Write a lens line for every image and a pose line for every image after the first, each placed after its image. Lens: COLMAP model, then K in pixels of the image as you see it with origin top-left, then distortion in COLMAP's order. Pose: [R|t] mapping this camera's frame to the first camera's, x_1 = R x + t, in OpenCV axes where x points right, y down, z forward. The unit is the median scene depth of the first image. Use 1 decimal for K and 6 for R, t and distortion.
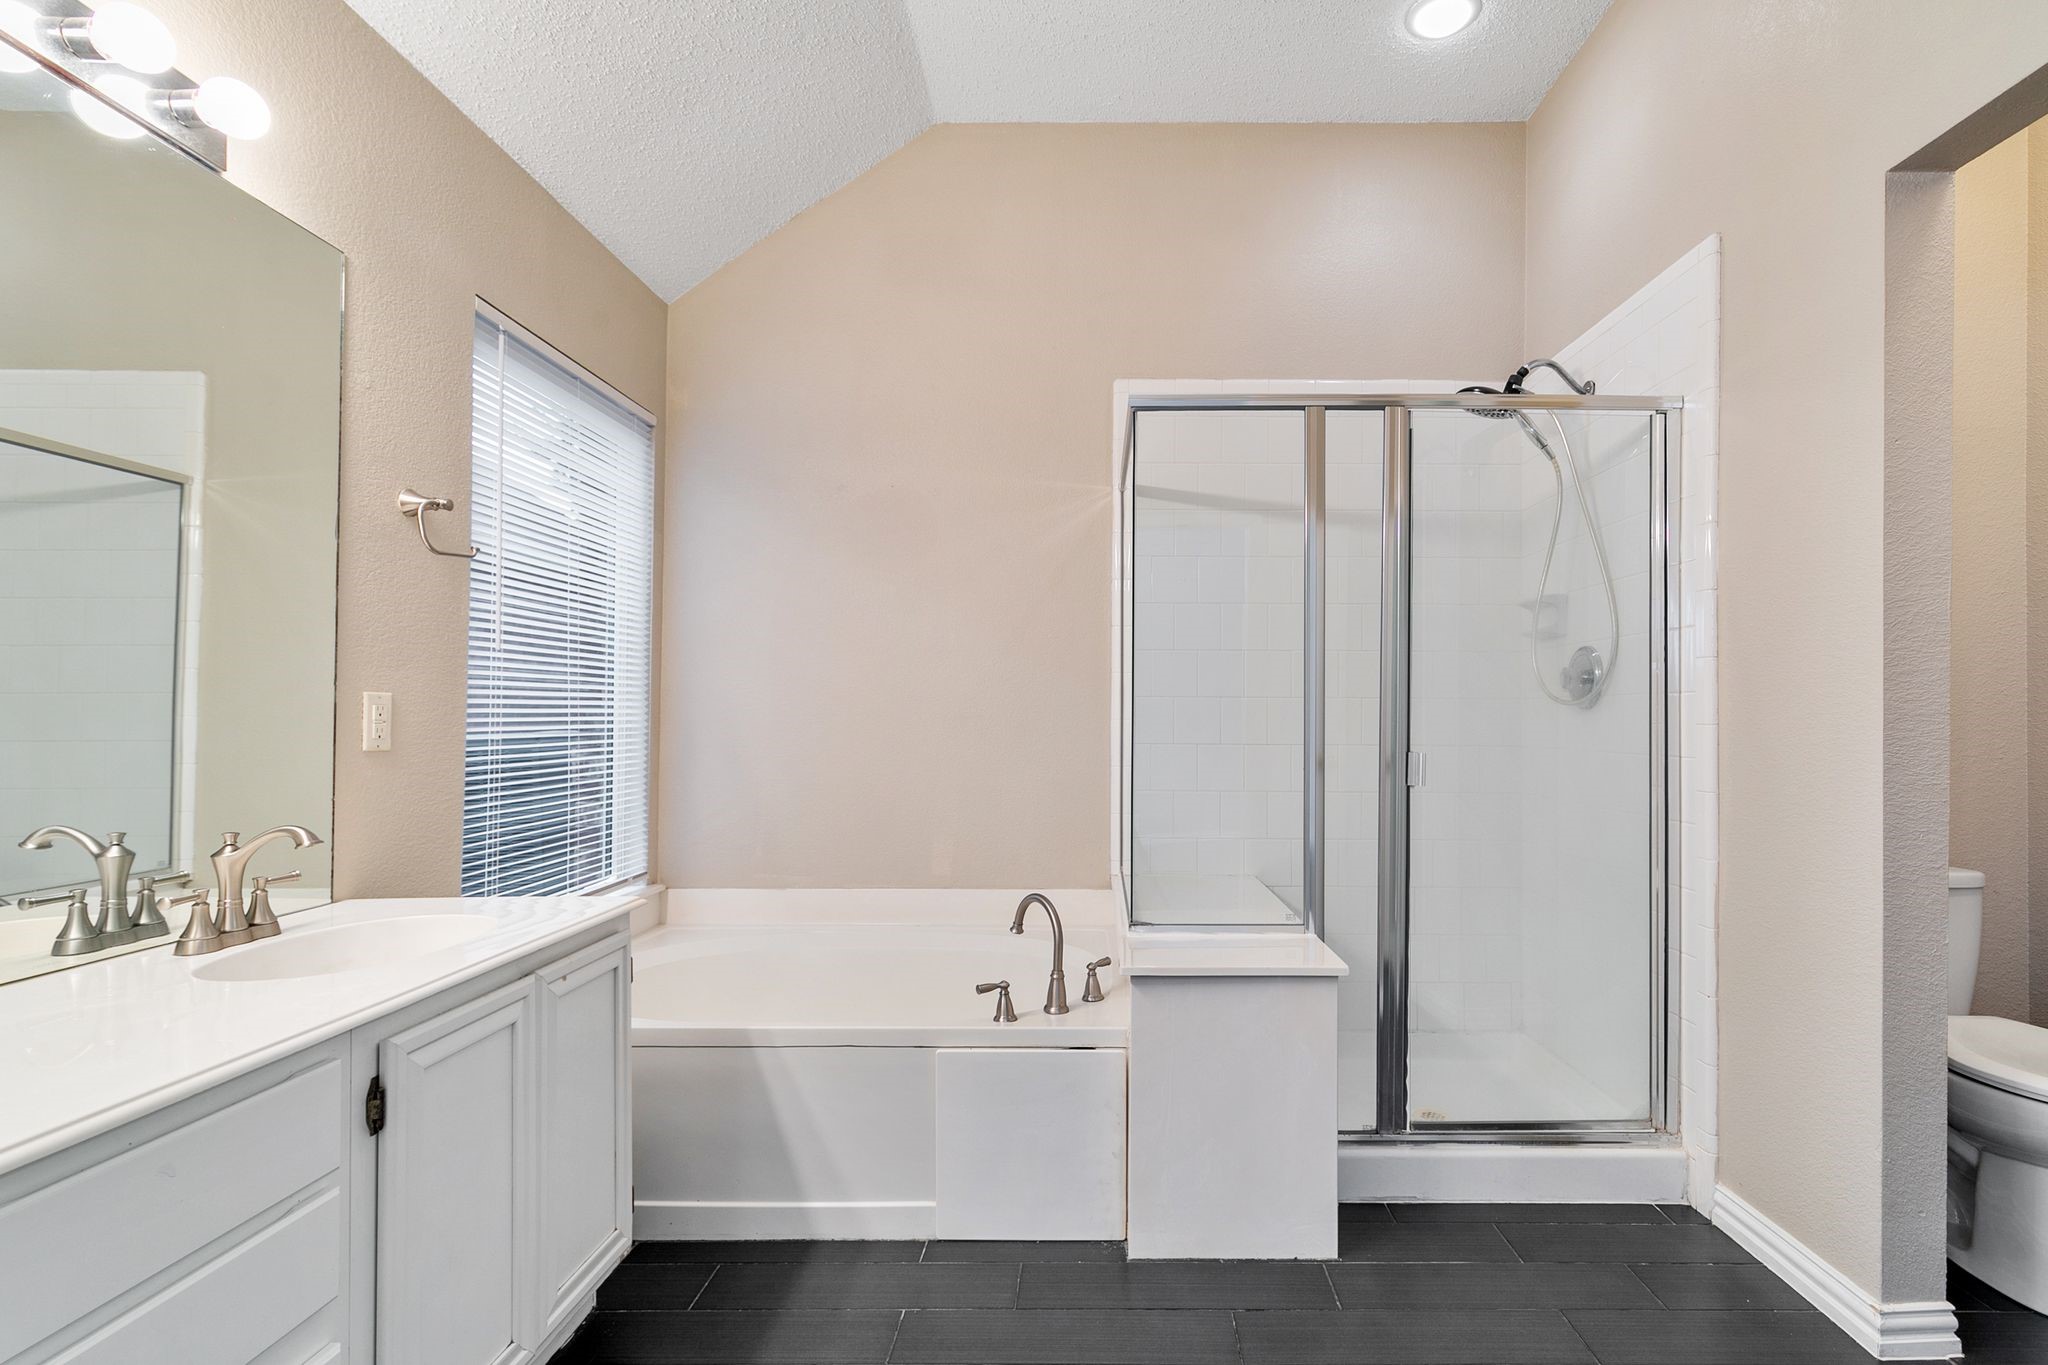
lens RADIAL K [[986.5, 0, 1115.9], [0, 986.5, 703.9], [0, 0, 1]] dist [0.003511, -0.001120]
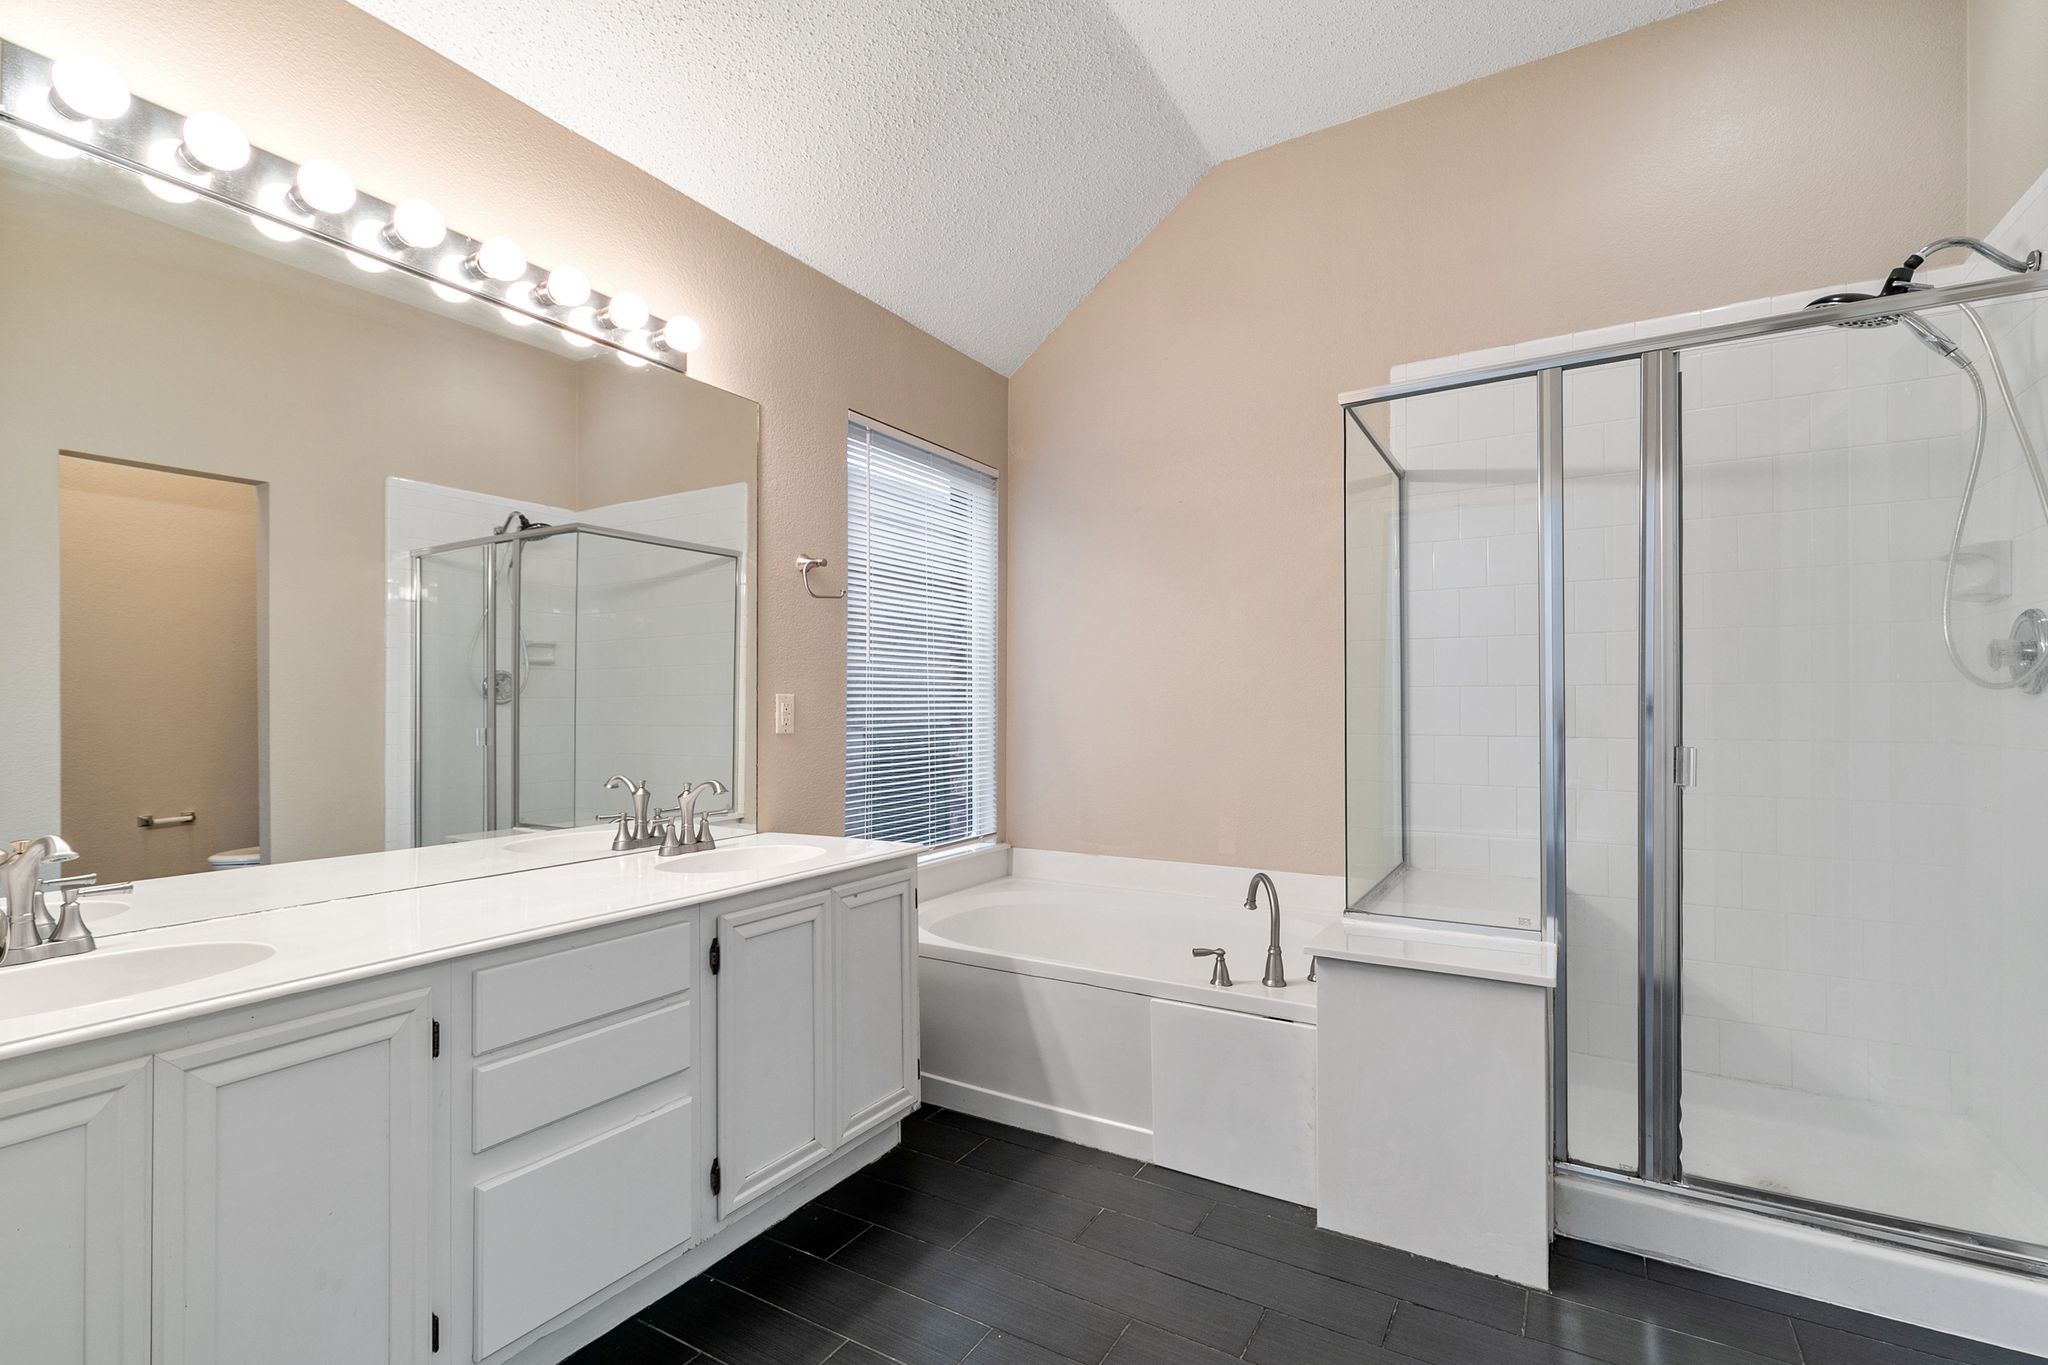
lens RADIAL K [[949.6, 0, 1010.0], [0, 949.6, 696.5], [0, 0, 1]] dist [0.002212, -0.000372]
pose [[0.846913, -0.011275, -0.531612, 0.254923], [0.011892, 0.999927, -0.002264, -0.000687], [0.531598, -0.004405, 0.846985, -0.020863]]
